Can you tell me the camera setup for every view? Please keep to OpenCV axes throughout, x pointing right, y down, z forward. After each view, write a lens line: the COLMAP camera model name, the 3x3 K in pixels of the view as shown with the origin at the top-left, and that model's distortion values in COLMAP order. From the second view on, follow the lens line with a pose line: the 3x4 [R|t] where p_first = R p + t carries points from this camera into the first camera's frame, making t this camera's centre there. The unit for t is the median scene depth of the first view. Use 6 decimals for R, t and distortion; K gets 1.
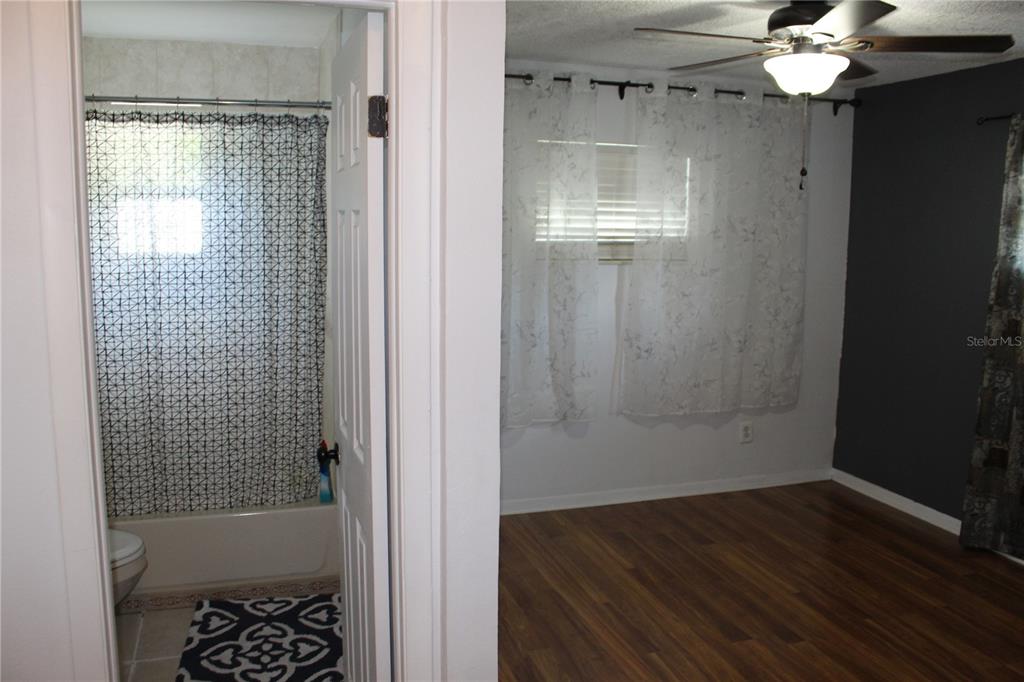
lens RADIAL K [[872.9, 0, 513.0], [0, 872.9, 340.5], [0, 0, 1]] dist [-0.129967, 0.080659]
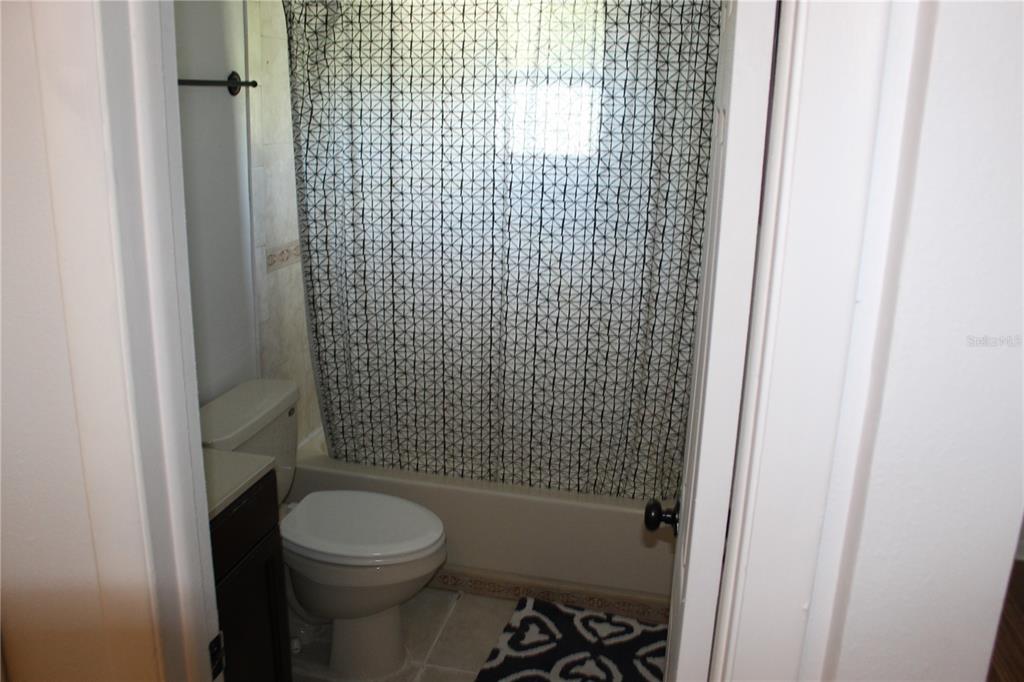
lens RADIAL K [[872.9, 0, 511.3], [0, 872.9, 338.2], [0, 0, 1]] dist [-0.129967, 0.080659]
pose [[0.857052, 0.155200, -0.491300, -0.015851], [-0.090883, 0.984140, 0.152344, -0.059635], [0.507151, -0.085916, 0.857564, 0.321565]]
